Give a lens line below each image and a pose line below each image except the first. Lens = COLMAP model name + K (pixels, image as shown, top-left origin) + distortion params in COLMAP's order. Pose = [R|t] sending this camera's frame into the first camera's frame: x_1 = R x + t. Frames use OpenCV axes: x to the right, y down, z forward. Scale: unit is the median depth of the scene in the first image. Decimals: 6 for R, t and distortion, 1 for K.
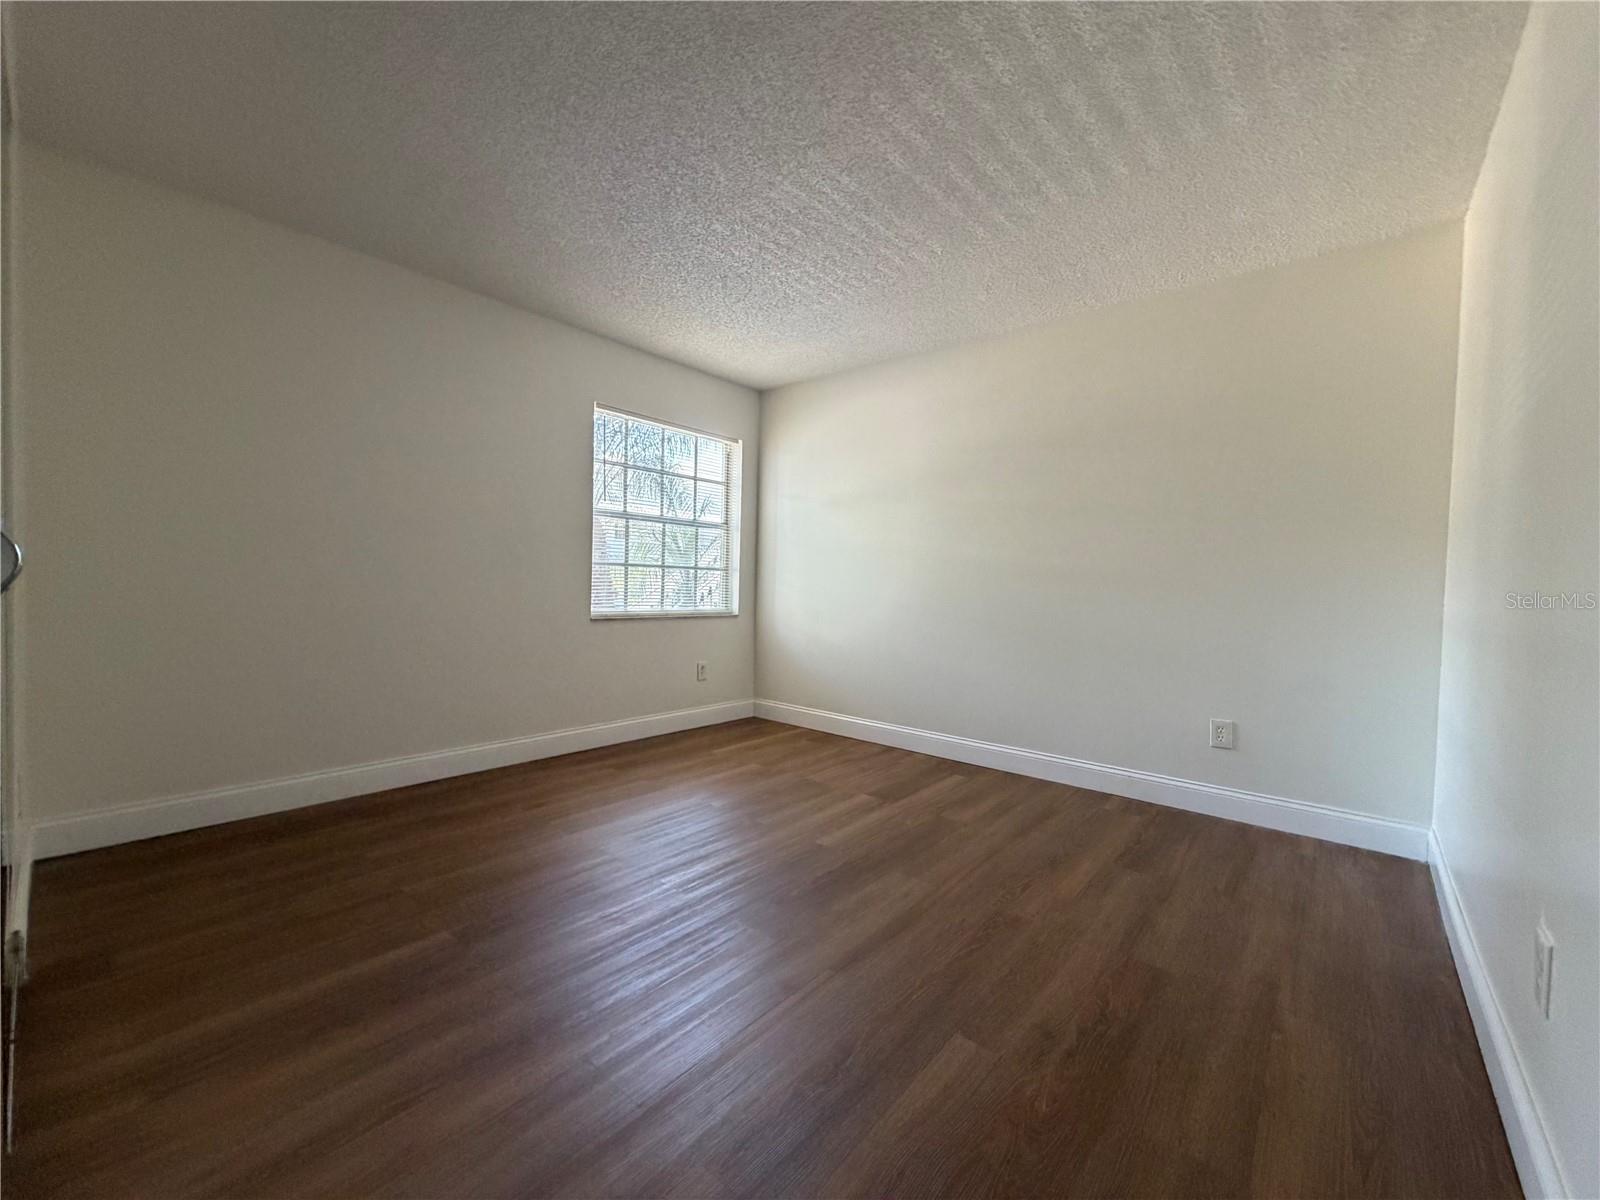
lens RADIAL K [[635.1, 0, 799.8], [0, 635.1, 602.7], [0, 0, 1]] dist [0.002678, 0.000406]
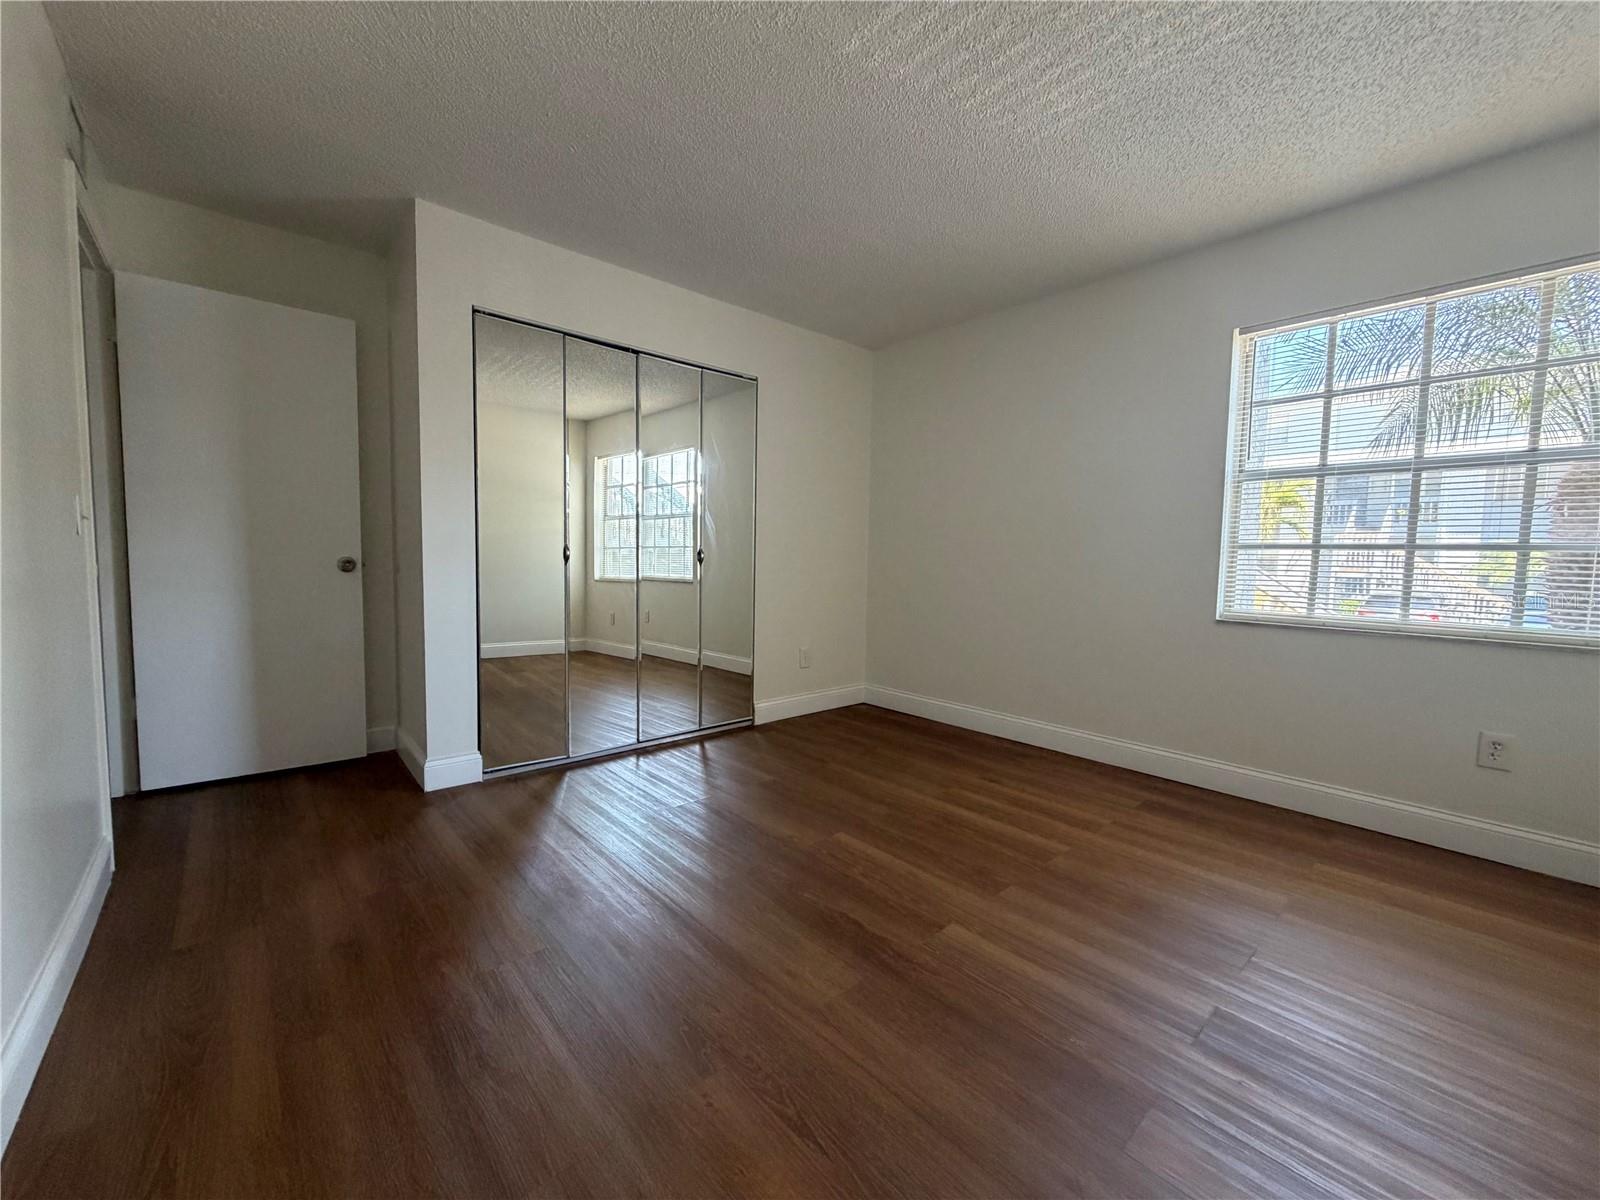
lens RADIAL K [[635.1, 0, 796.2], [0, 635.1, 608.1], [0, 0, 1]] dist [0.002678, 0.000406]
pose [[-0.141210, 0.048463, -0.988793, 0.496202], [-0.052518, 0.997028, 0.056367, -0.005465], [0.988586, 0.059889, -0.138245, 0.607552]]
